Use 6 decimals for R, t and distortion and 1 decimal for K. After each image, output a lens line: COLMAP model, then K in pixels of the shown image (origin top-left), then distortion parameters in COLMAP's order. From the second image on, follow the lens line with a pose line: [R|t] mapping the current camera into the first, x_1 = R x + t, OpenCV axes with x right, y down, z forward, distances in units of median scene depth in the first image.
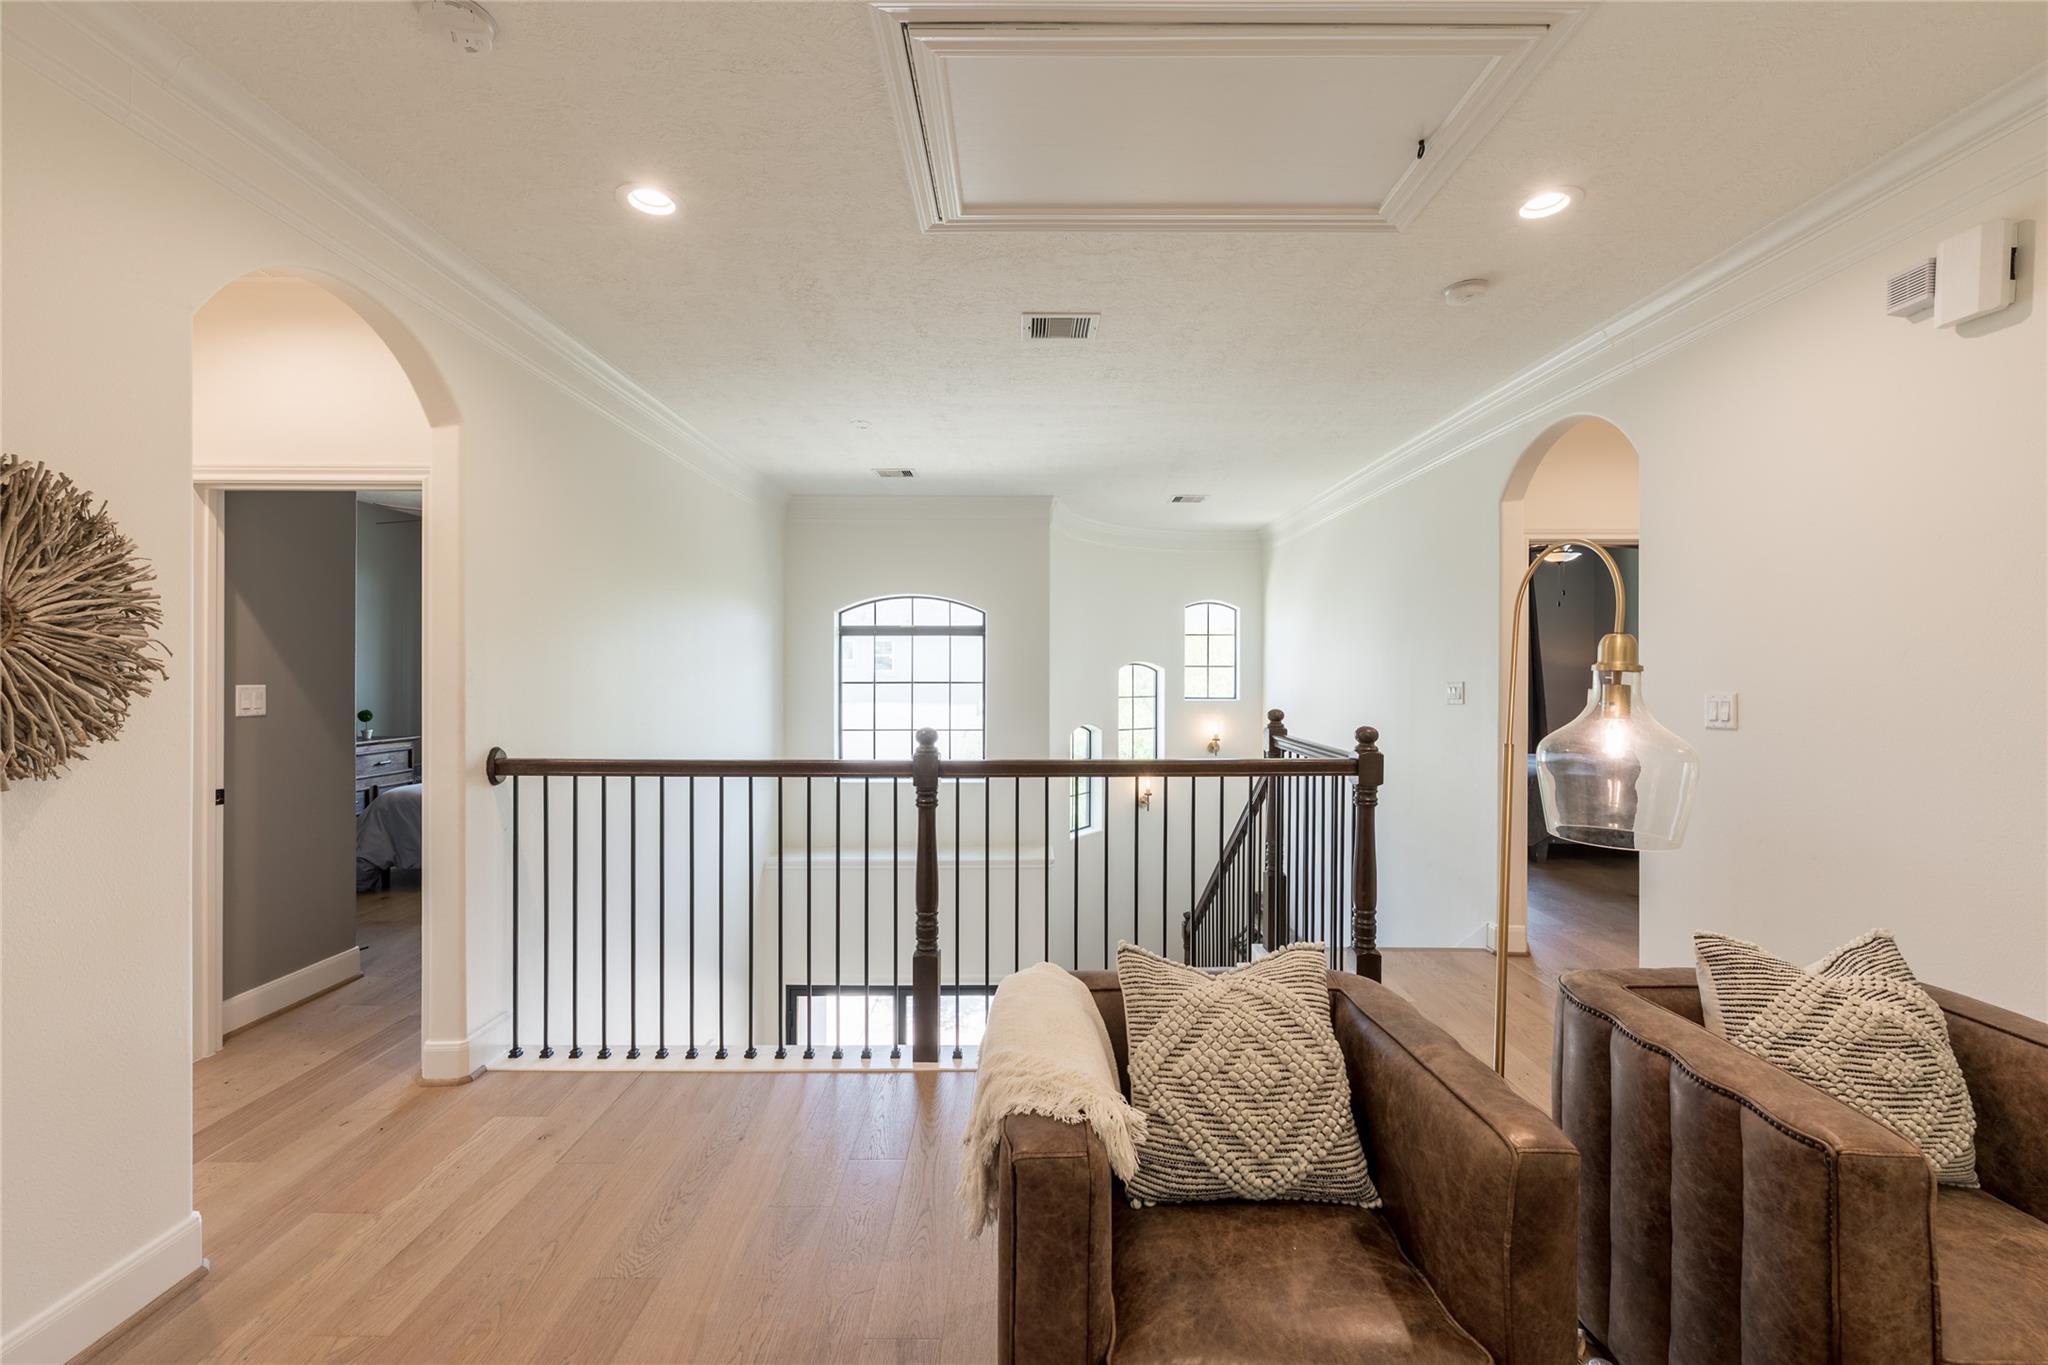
lens RADIAL K [[814.2, 0, 1025.5], [0, 814.2, 681.6], [0, 0, 1]] dist [-0.002402, -0.000211]
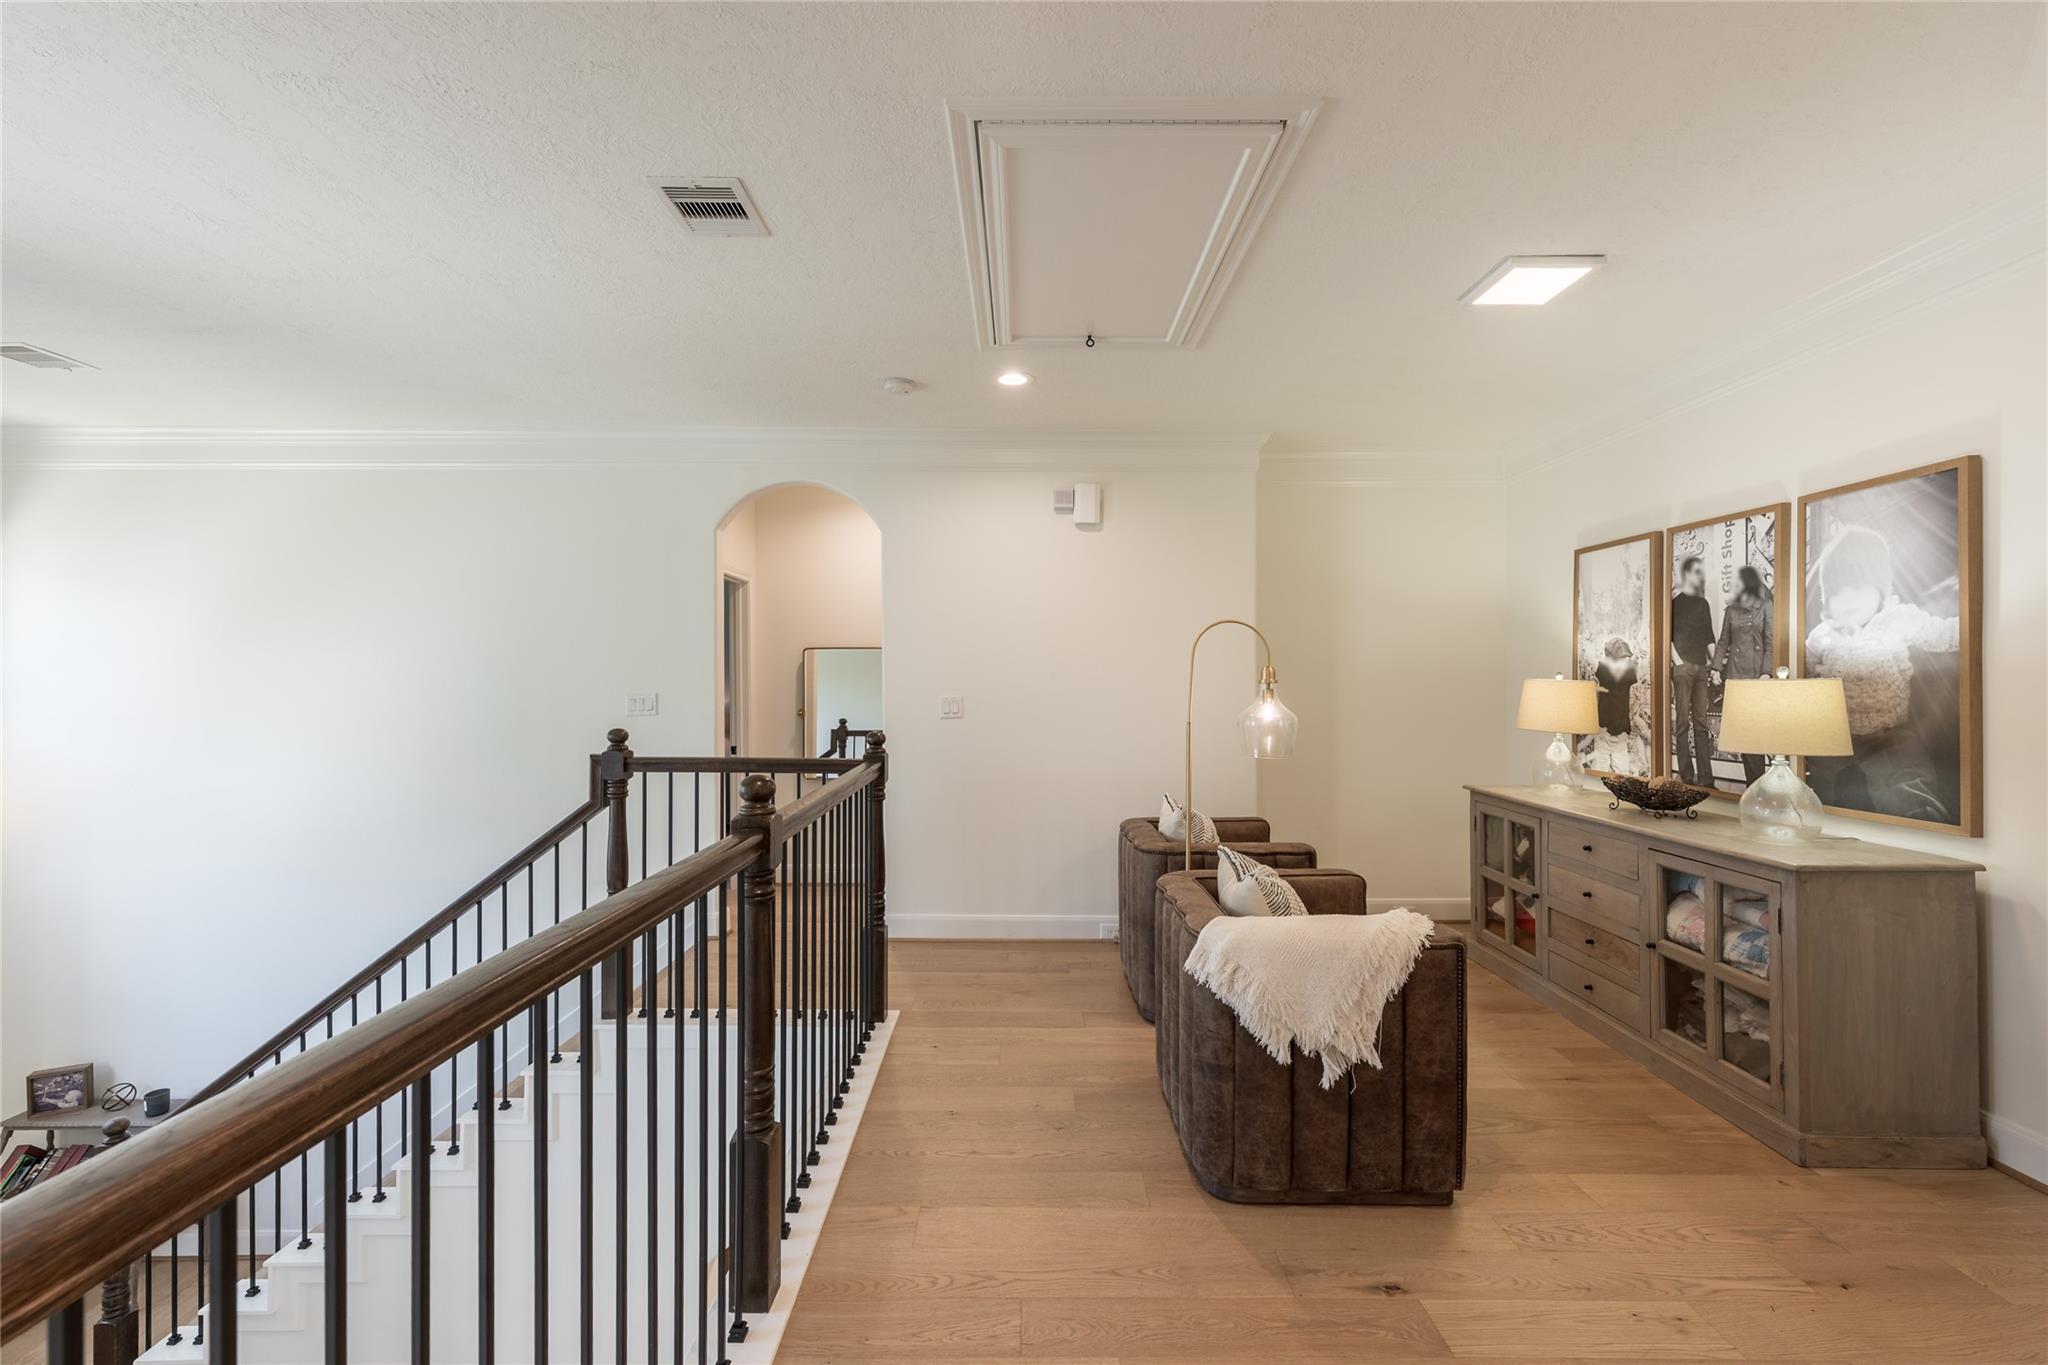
lens RADIAL K [[886.0, 0, 1022.9], [0, 886.0, 681.0], [0, 0, 1]] dist [0.000302, 0.000025]
pose [[0.005161, 0.001740, 0.999985, -0.790336], [0.002402, 0.999996, -0.001752, -0.013456], [-0.999984, 0.002411, 0.005157, 0.754808]]
